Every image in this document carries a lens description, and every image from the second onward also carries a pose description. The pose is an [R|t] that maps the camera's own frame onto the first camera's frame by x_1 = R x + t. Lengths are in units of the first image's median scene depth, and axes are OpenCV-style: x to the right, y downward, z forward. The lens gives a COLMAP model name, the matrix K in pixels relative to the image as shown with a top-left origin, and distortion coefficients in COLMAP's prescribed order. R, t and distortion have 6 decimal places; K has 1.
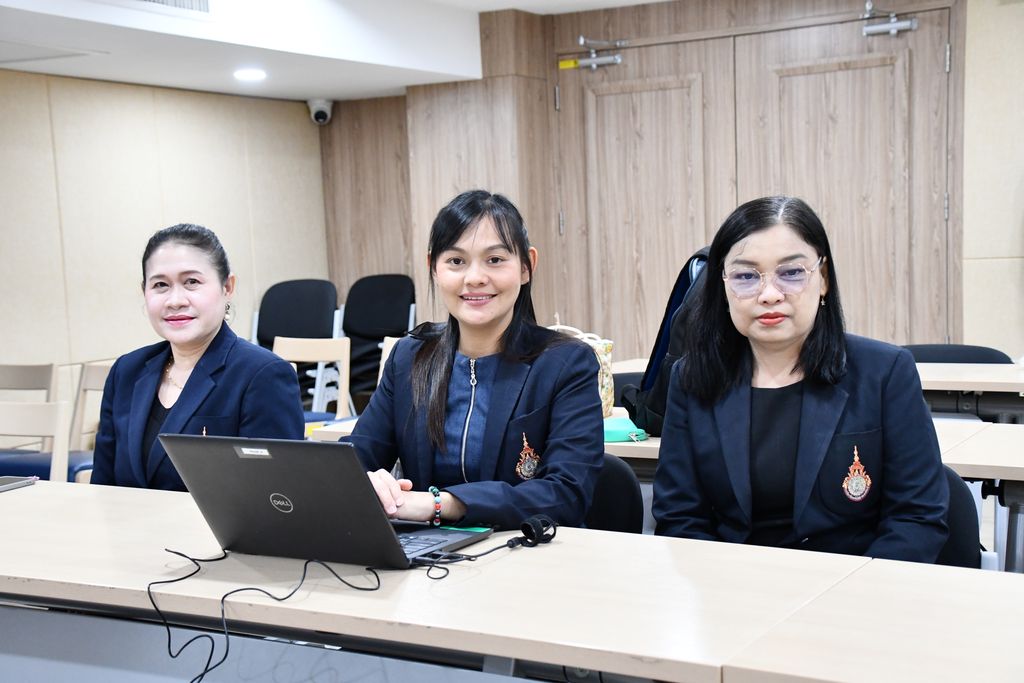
lens RADIAL K [[1444.4, 0, 506.2], [0, 1444.4, 354.5], [0, 0, 1]] dist [0.038130, 1.301708]
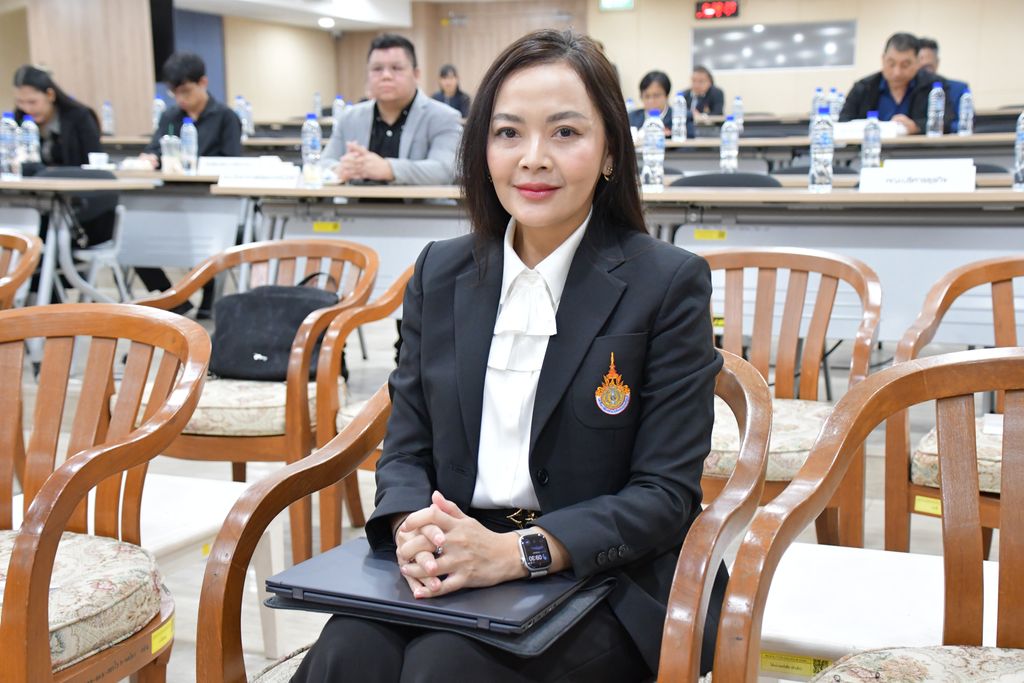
lens RADIAL K [[1444.4, 0, 506.2], [0, 1444.4, 354.5], [0, 0, 1]] dist [0.038130, 1.301708]
pose [[0.988506, 0.012032, 0.150700, -0.235404], [-0.020531, 0.998277, 0.054969, 0.245335], [-0.149779, -0.057431, 0.987050, -1.608727]]
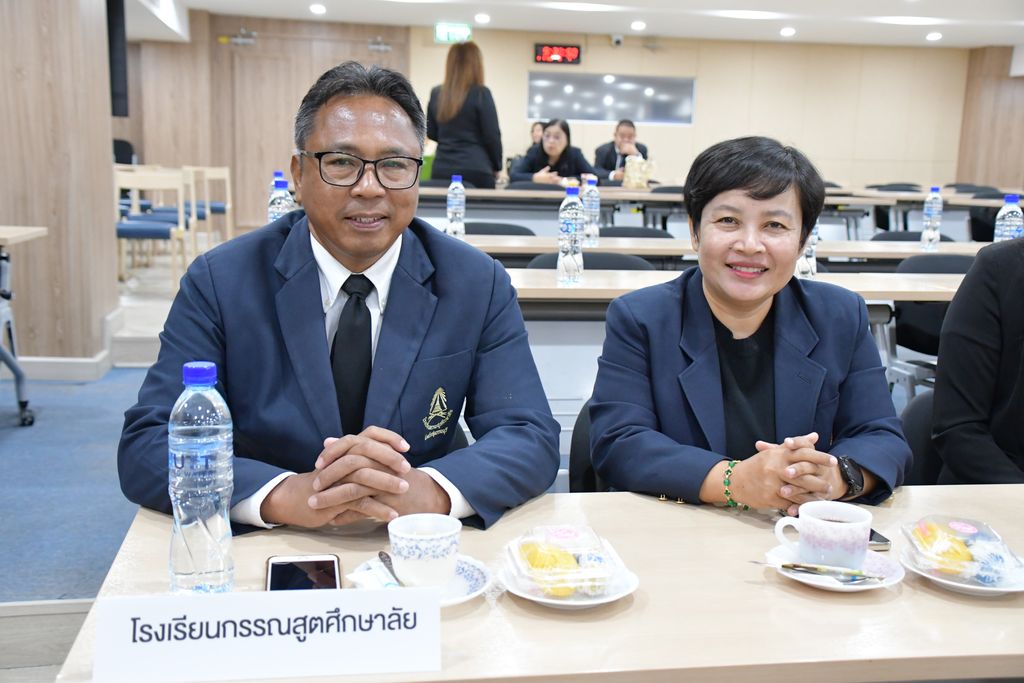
lens RADIAL K [[1134.8, 0, 512.4], [0, 1134.8, 354.1], [0, 0, 1]] dist [-0.004454, 0.288095]
pose [[0.768426, -0.048486, 0.638099, -0.716639], [-0.001235, 0.997011, 0.077245, 0.119364], [-0.639937, -0.060145, 0.766070, -0.528889]]
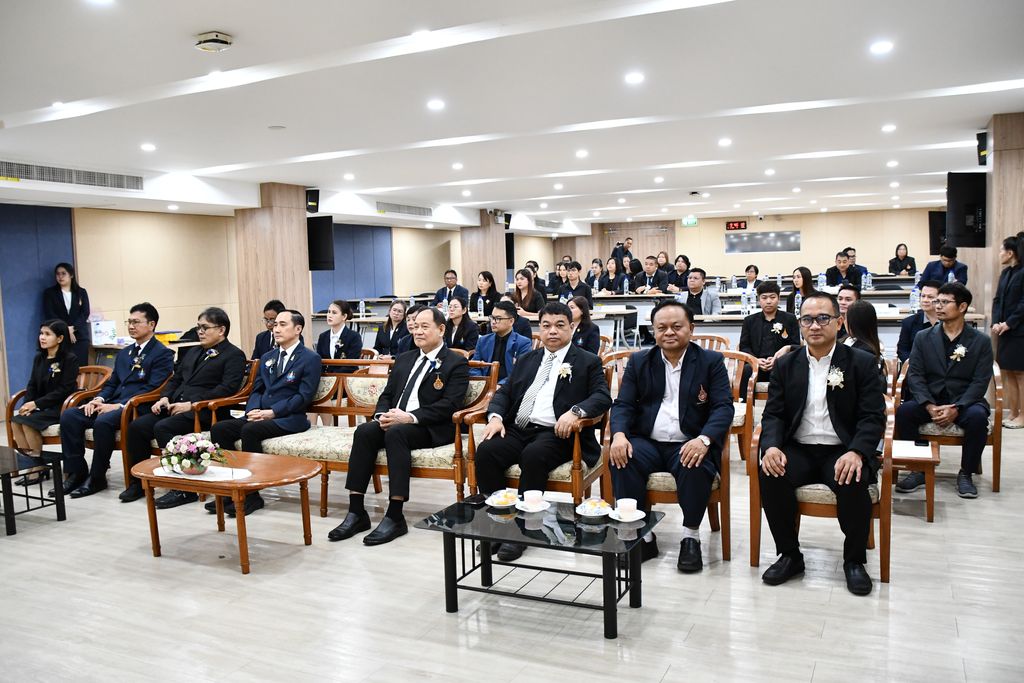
lens RADIAL K [[846.7, 0, 512.0], [0, 846.7, 341.5], [0, 0, 1]] dist [-0.148635, 0.146093]
pose [[0.995801, 0.000546, 0.091538, -0.616250], [0.000788, 0.999894, -0.014541, 0.260001], [-0.091536, 0.014552, 0.995695, -2.160354]]
